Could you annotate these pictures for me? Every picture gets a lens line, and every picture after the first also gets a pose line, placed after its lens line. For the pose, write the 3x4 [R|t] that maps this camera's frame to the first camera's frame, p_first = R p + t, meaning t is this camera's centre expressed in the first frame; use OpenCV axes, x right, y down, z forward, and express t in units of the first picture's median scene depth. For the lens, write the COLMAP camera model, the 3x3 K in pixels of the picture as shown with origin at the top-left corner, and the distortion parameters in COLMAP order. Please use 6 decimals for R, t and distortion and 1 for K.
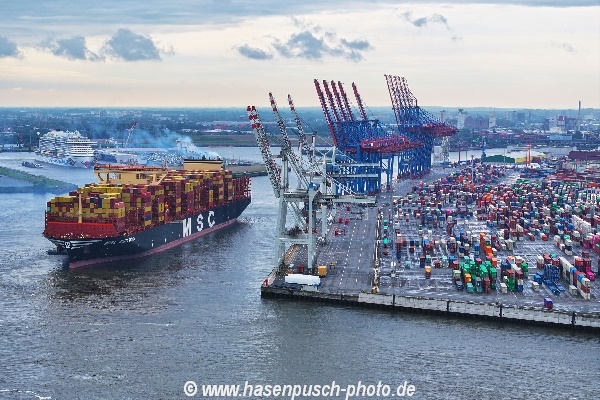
lens RADIAL K [[1209.1, 0, 300.0], [0, 1209.1, 199.7], [0, 0, 1]] dist [0.078744, 0.000000]
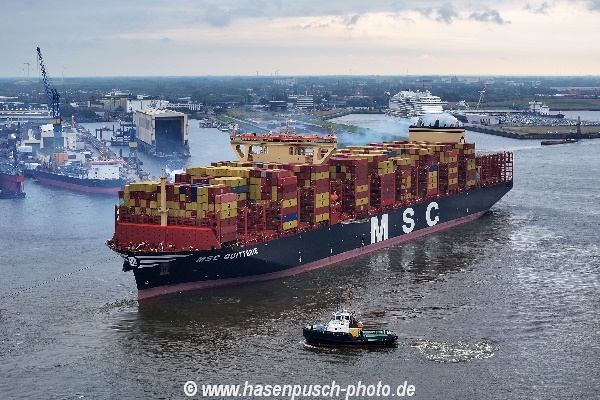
lens RADIAL K [[1209.1, 0, 299.9], [0, 1209.1, 199.7], [0, 0, 1]] dist [0.078744, 0.000000]
pose [[0.954748, 0.022417, -0.296570, 0.062903], [-0.014816, 0.999502, 0.027853, -0.011065], [0.297047, -0.022199, 0.954605, 0.375822]]
